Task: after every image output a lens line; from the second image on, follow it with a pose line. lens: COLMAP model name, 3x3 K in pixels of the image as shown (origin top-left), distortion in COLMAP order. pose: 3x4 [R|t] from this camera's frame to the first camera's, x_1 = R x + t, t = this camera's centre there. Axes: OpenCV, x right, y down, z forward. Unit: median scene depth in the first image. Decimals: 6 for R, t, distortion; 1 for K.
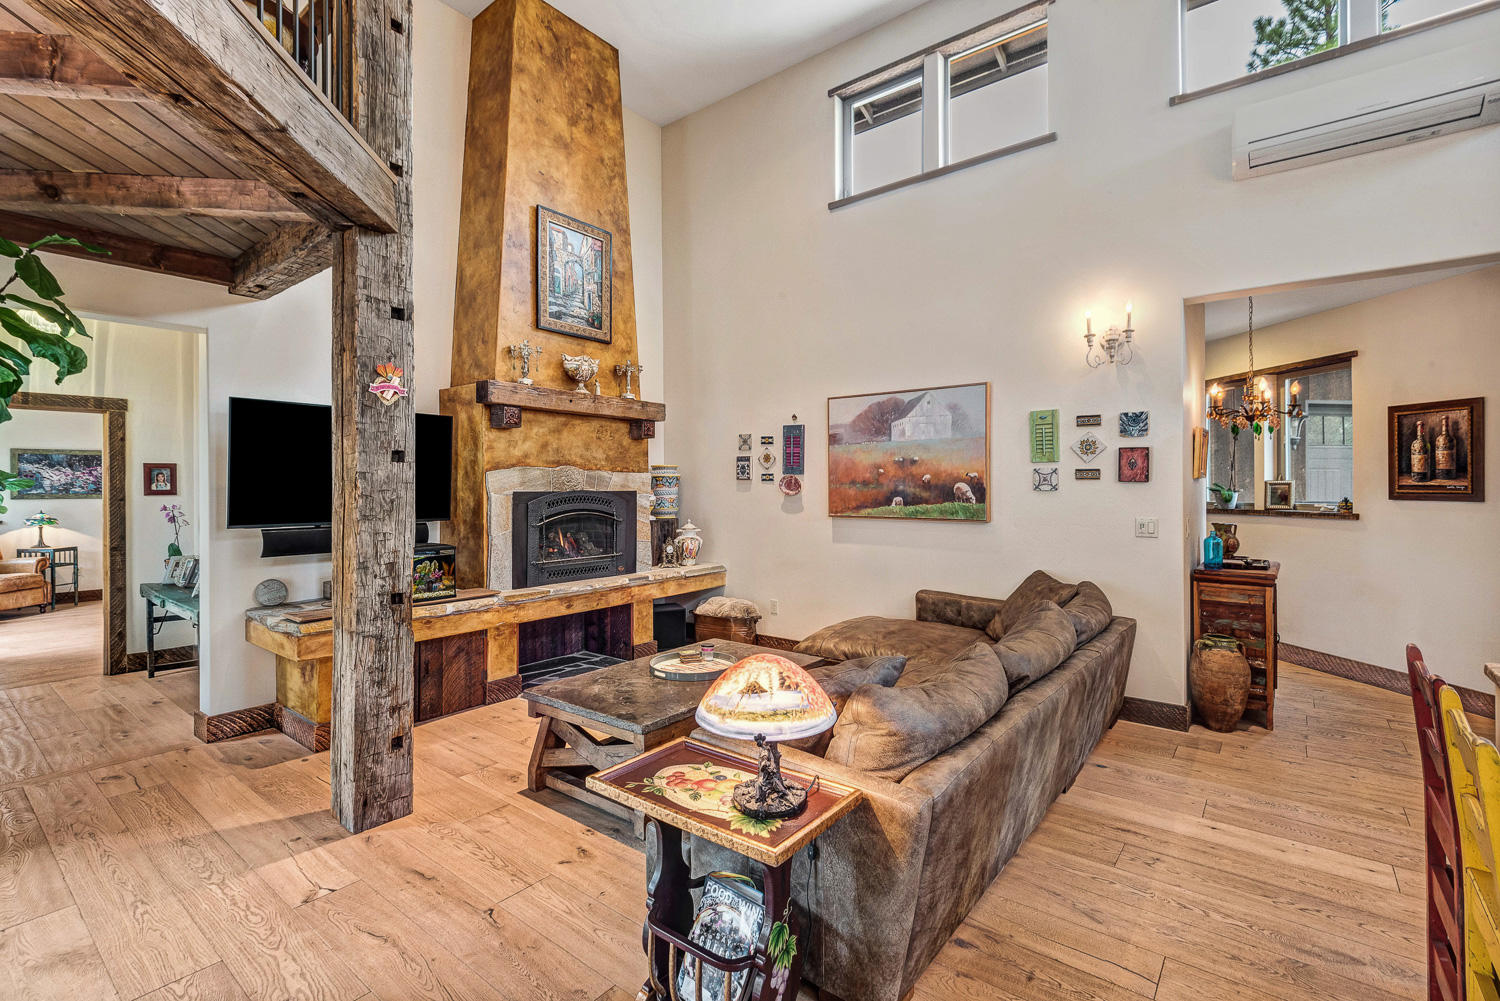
lens RADIAL K [[673.0, 0, 744.6], [0, 673.0, 491.4], [0, 0, 1]] dist [0.037063, -0.021822]
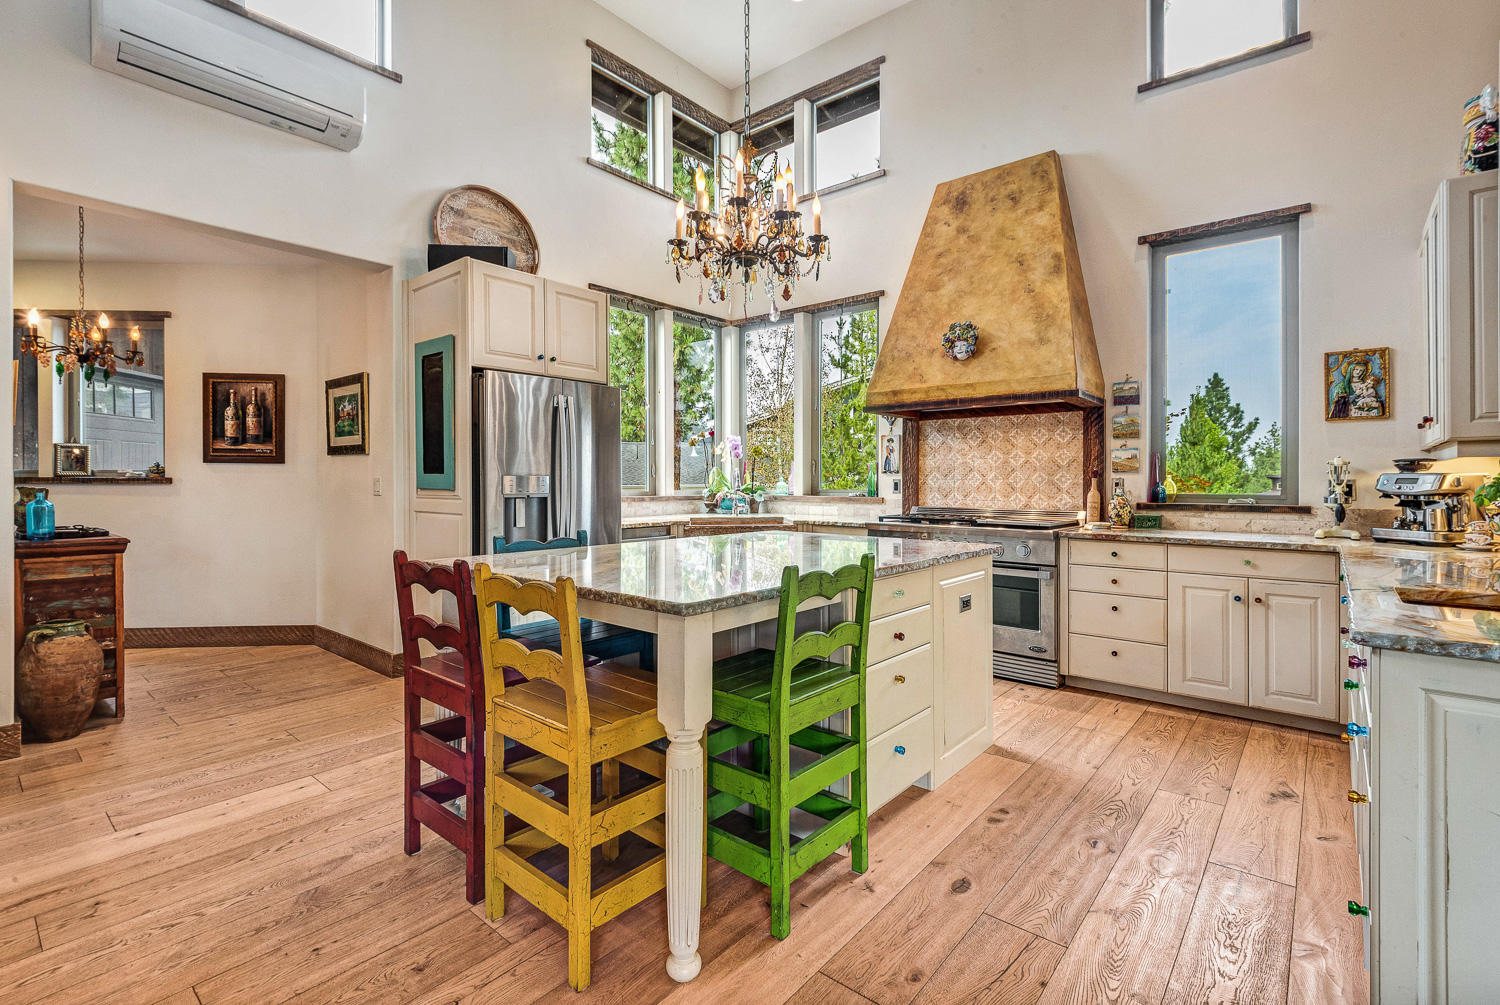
lens RADIAL K [[680.9, 0, 746.5], [0, 680.9, 482.1], [0, 0, 1]] dist [0.020404, -0.017073]
pose [[0.035460, -0.000805, 0.999371, -0.061417], [0.002650, 0.999996, 0.000712, 0.042456], [-0.999368, 0.002623, 0.035462, 0.141650]]
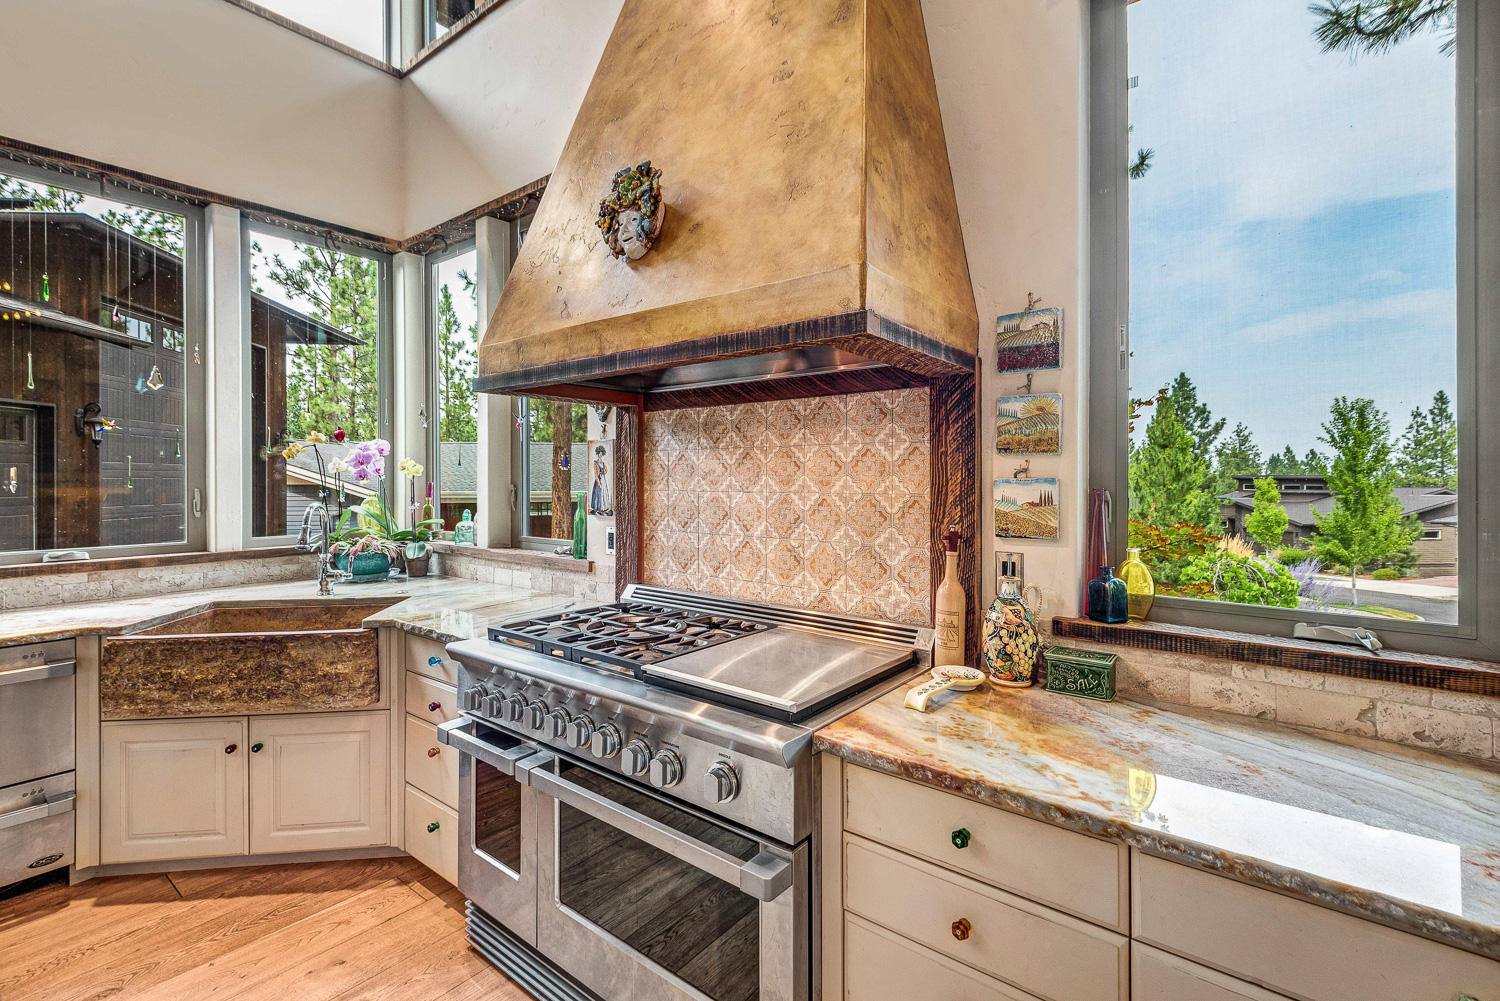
lens RADIAL K [[674.1, 0, 745.2], [0, 674.1, 476.7], [0, 0, 1]] dist [0.026744, -0.015081]
pose [[0.004367, 0.005401, 0.999976, 0.499083], [0.002571, 0.999982, -0.005412, 0.000790], [-0.999987, 0.002595, 0.004353, -0.178553]]
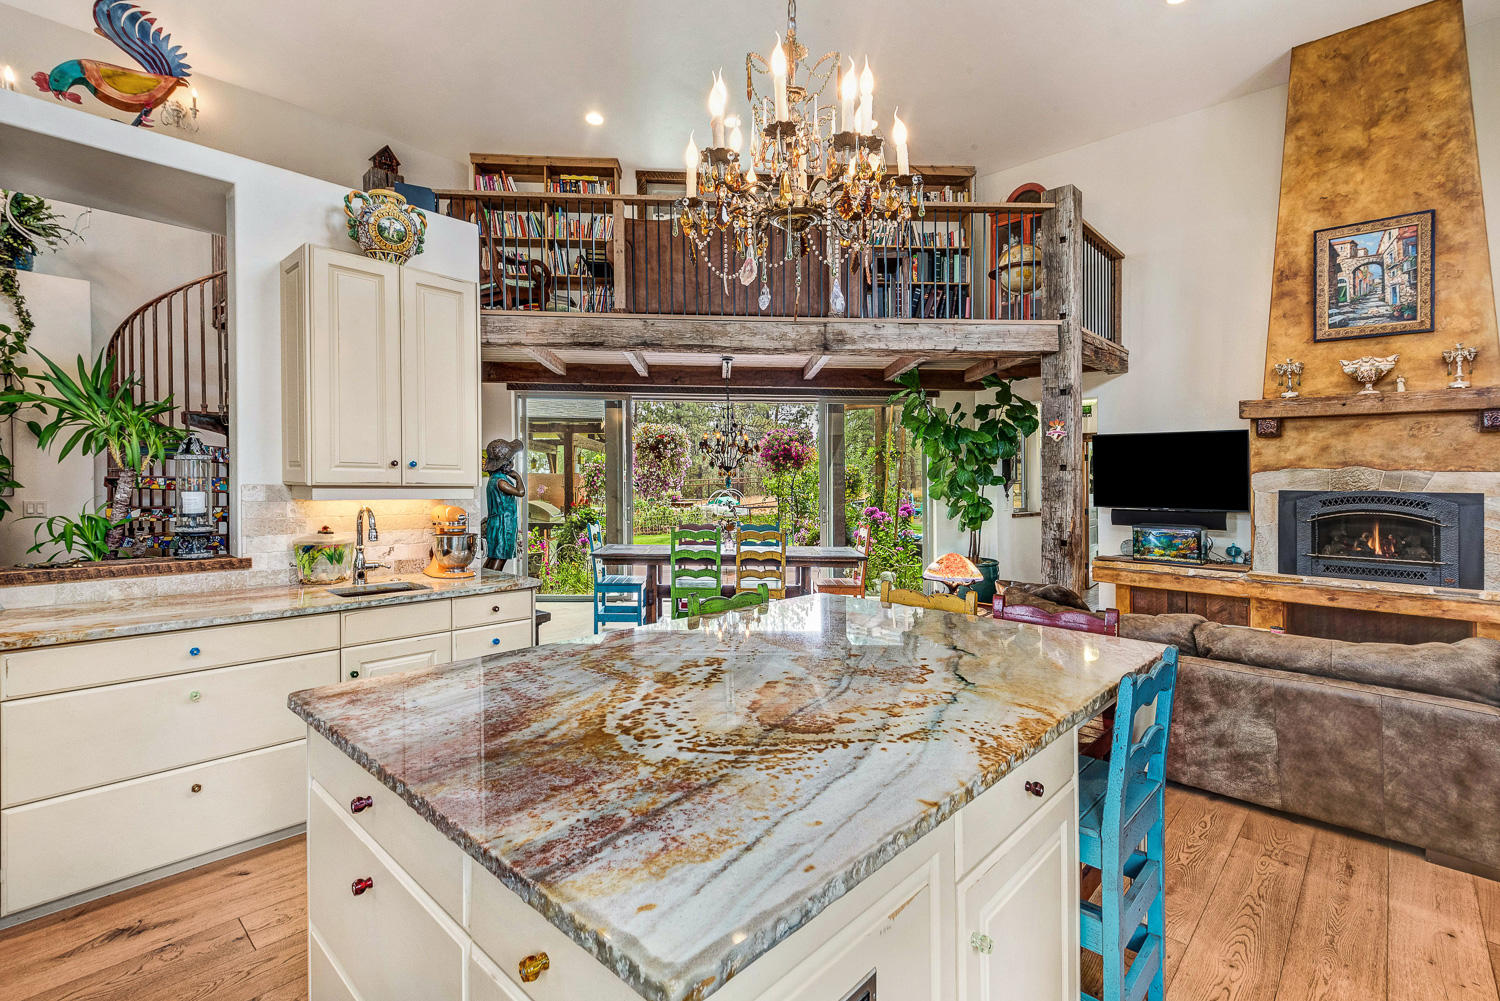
lens RADIAL K [[699.6, 0, 727.8], [0, 699.6, 472.2], [0, 0, 1]] dist [-0.004486, -0.000533]
pose [[-0.102533, -0.011009, -0.994669, 0.906290], [-0.016945, 0.999813, -0.009320, -0.003534], [0.994585, 0.015899, -0.102701, 0.170050]]
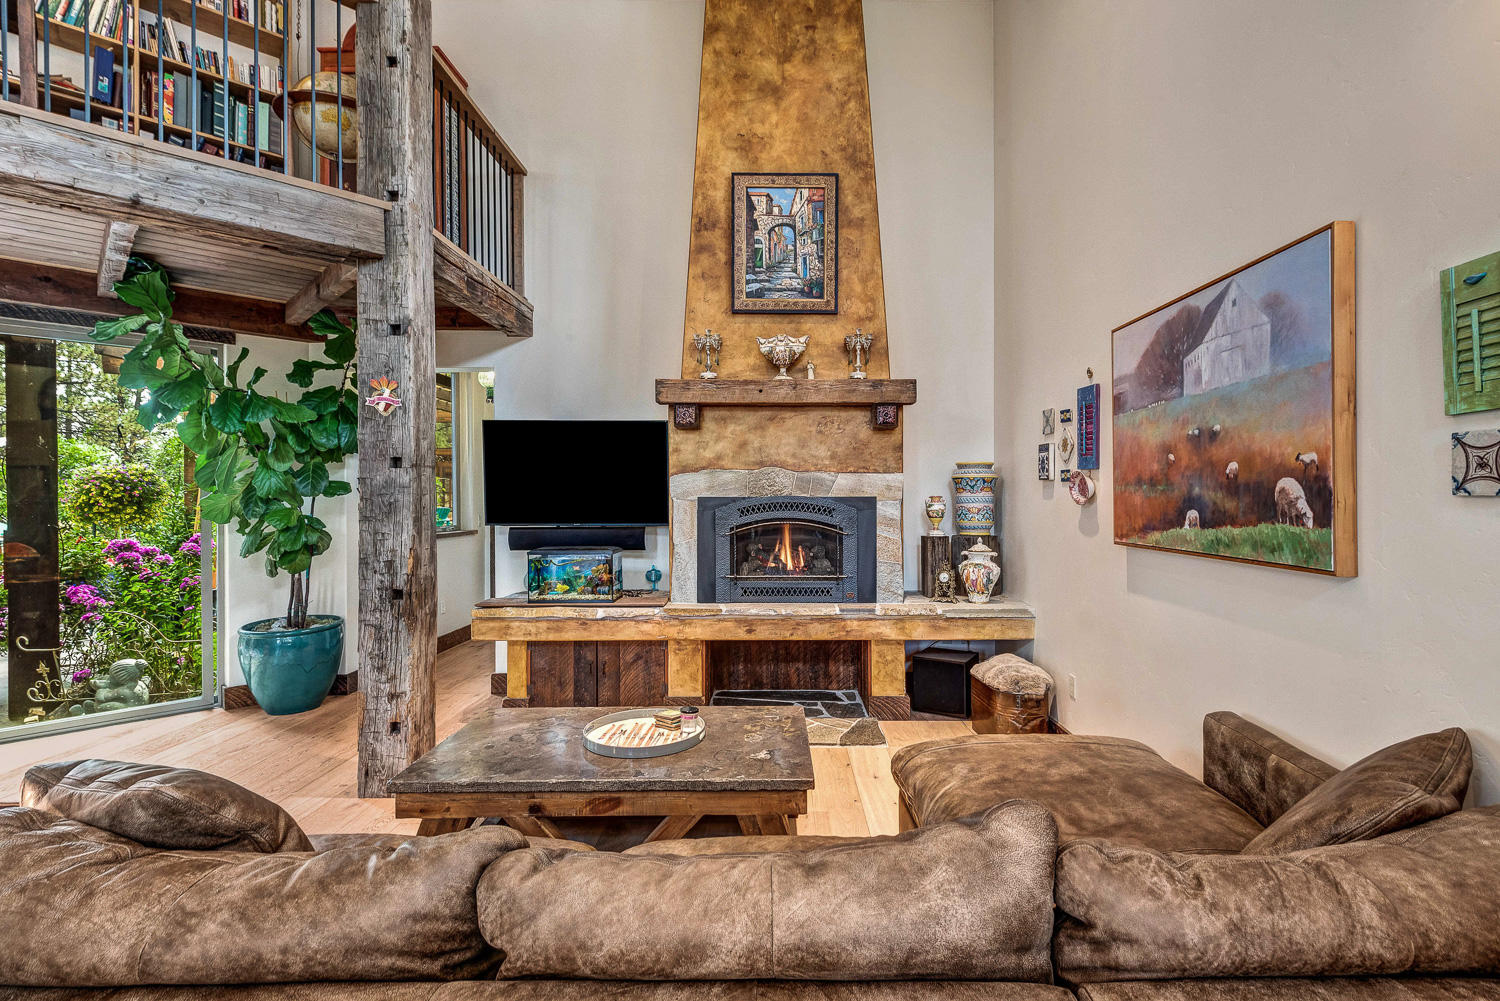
lens RADIAL K [[704.5, 0, 786.3], [0, 704.5, 503.2], [0, 0, 1]] dist [0.032872, -0.018968]
pose [[0.630074, 0.008949, -0.776484, 0.456091], [-0.004592, 0.999959, 0.007799, 0.000805], [0.776522, -0.001348, 0.630089, 0.465302]]
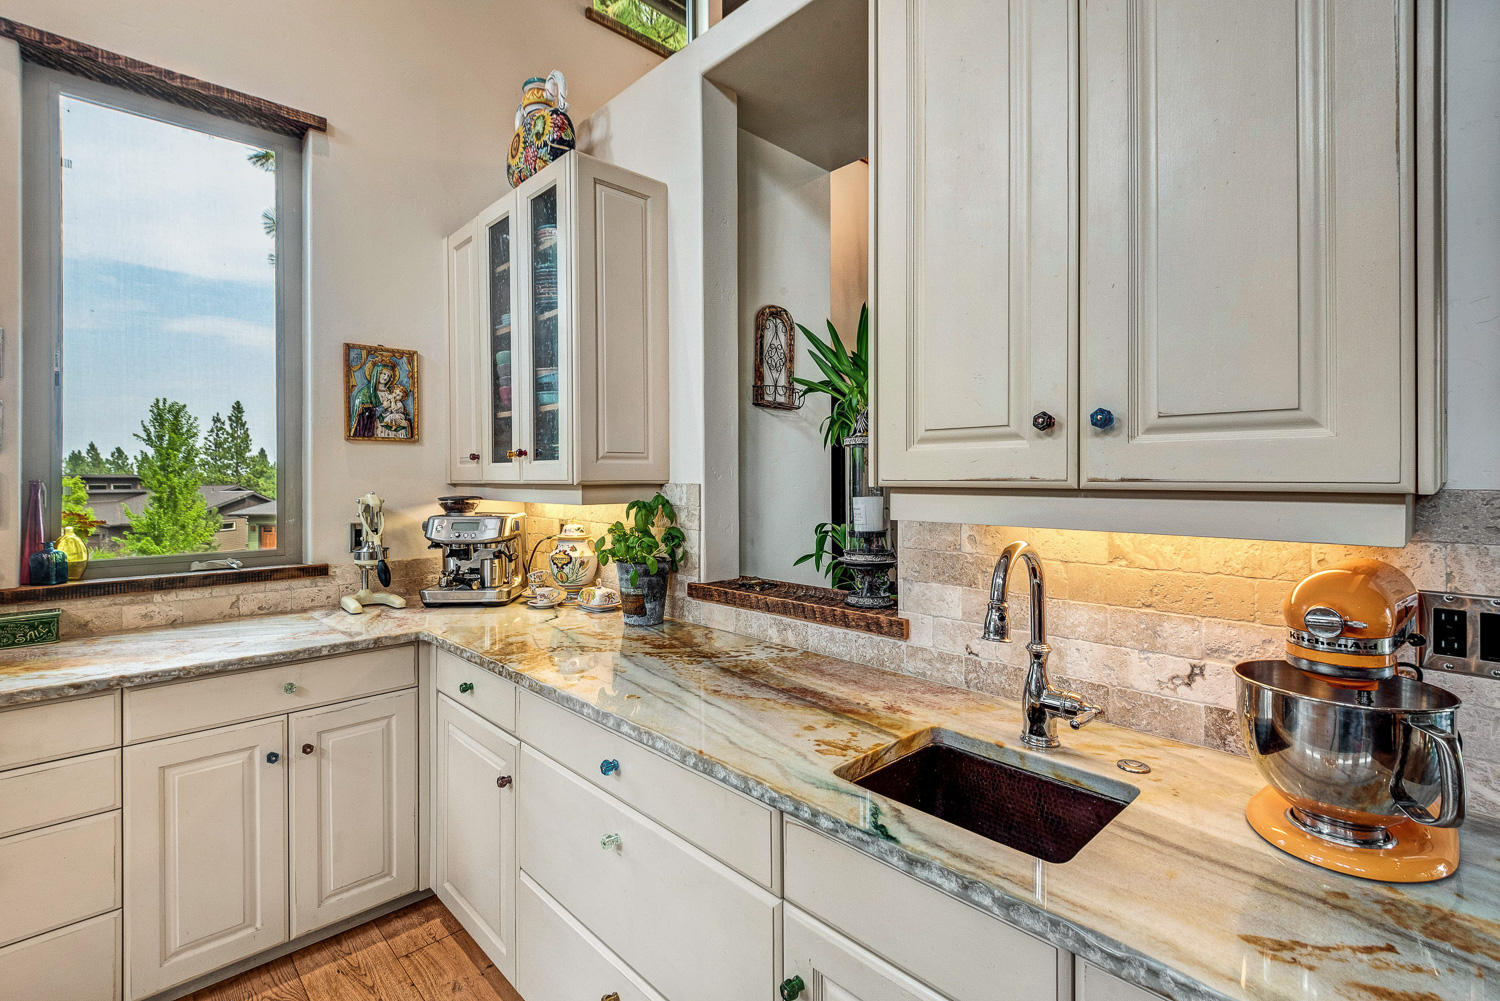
lens RADIAL K [[681.0, 0, 755.9], [0, 681.0, 472.0], [0, 0, 1]] dist [0.014737, -0.012191]
pose [[-0.991646, 0.006896, 0.128804, 0.342330], [0.006535, 0.999973, -0.003227, 0.004782], [-0.128823, -0.002359, -0.991665, 0.009846]]
